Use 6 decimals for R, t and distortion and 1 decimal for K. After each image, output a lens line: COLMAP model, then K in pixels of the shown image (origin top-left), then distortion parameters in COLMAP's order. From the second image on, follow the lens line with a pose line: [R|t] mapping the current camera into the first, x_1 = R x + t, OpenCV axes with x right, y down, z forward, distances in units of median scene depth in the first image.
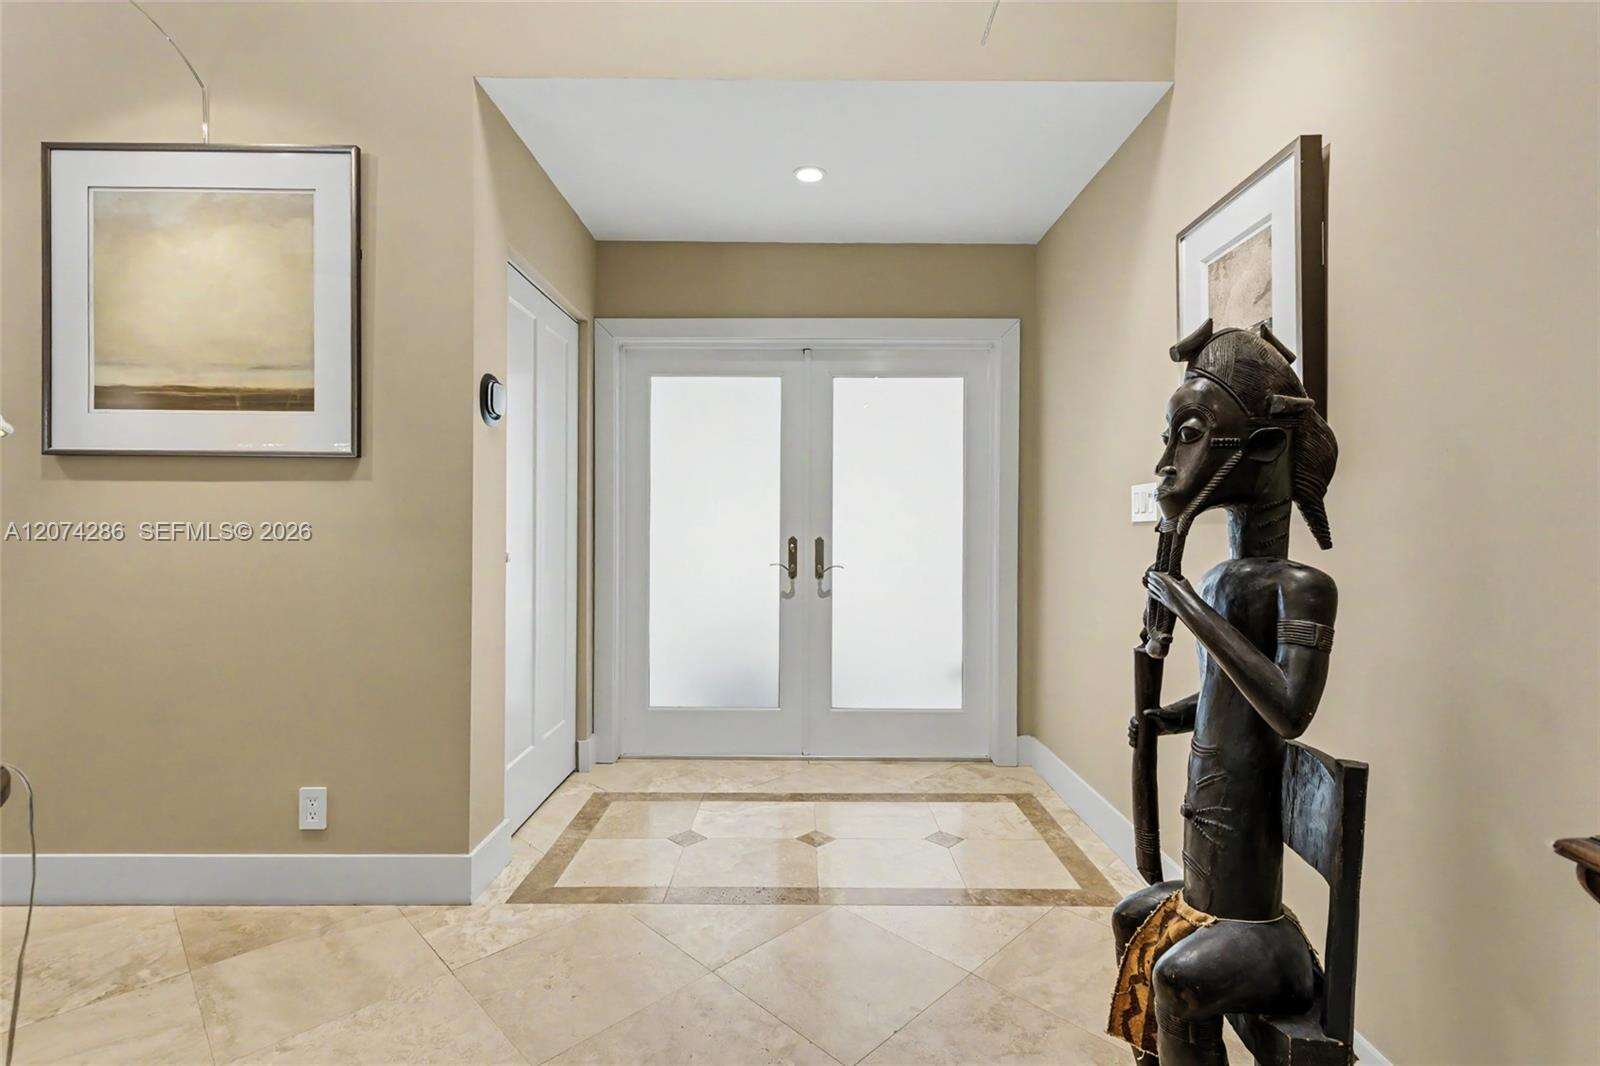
lens RADIAL K [[733.2, 0, 801.1], [0, 733.2, 526.7], [0, 0, 1]] dist [0.000363, -0.000114]
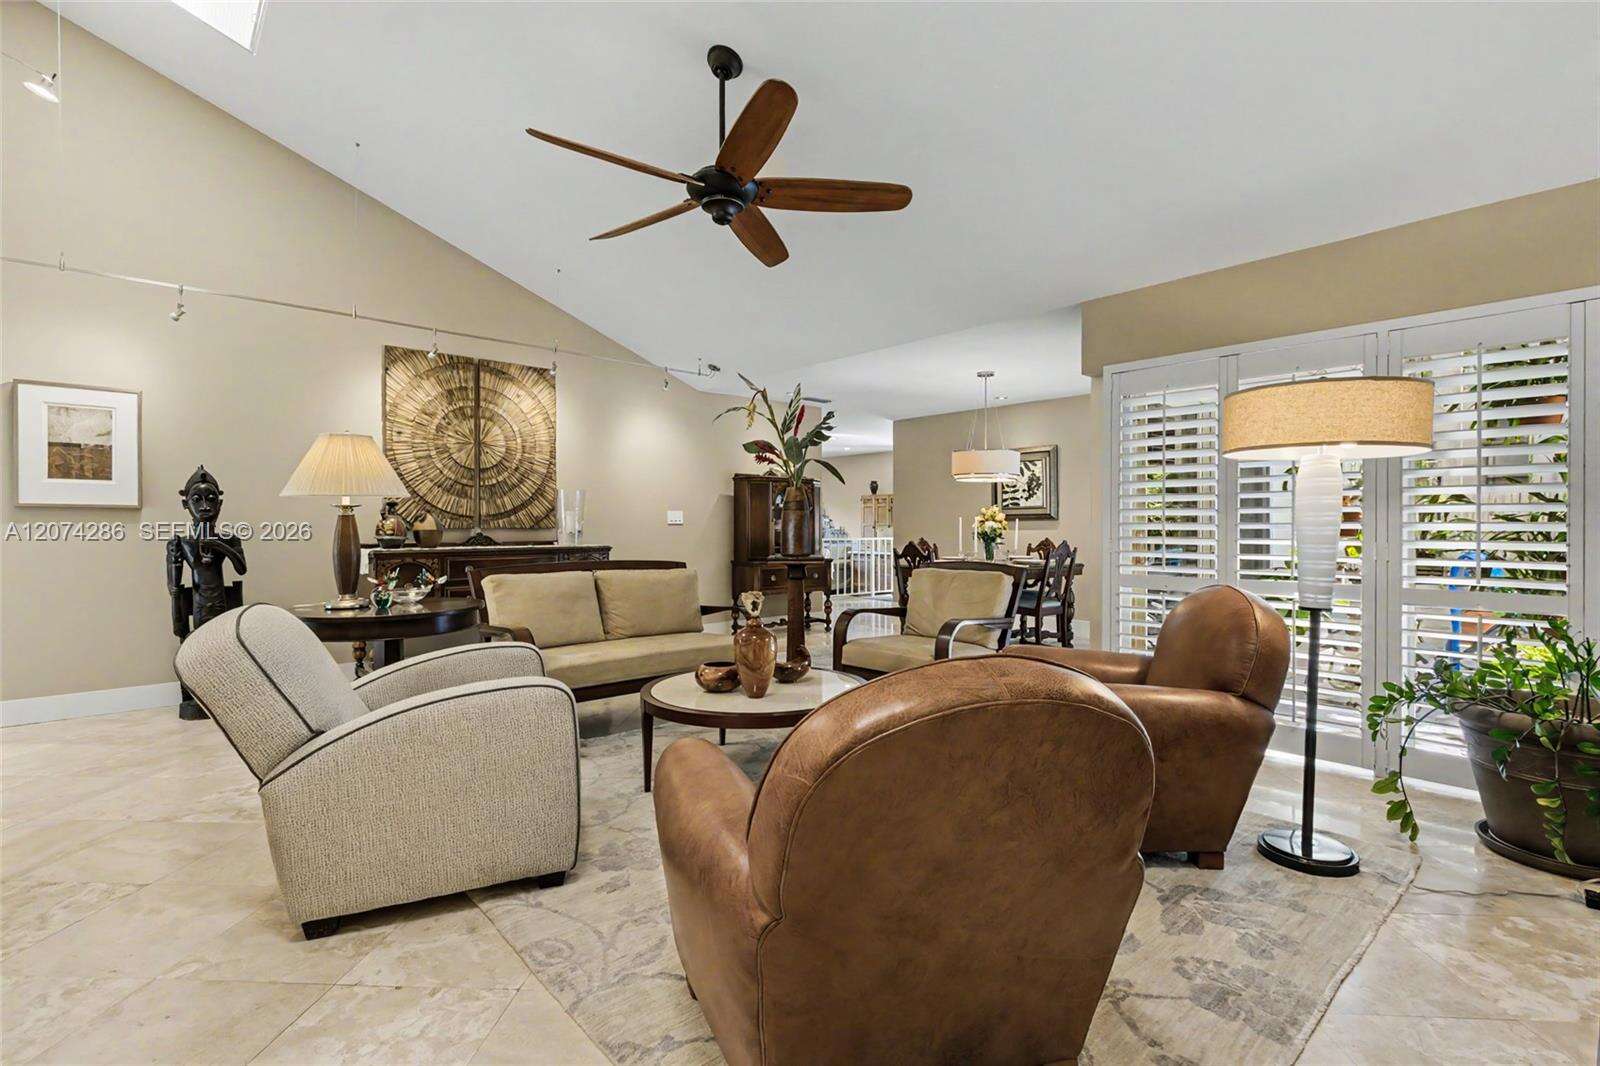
lens RADIAL K [[735.0, 0, 807.7], [0, 735.0, 525.9], [0, 0, 1]] dist [0.000670, 0.000177]
pose [[-0.674523, -0.007680, 0.738214, -2.304191], [-0.006516, 0.999969, 0.004449, -0.019775], [-0.738225, -0.001809, -0.674552, 0.718304]]
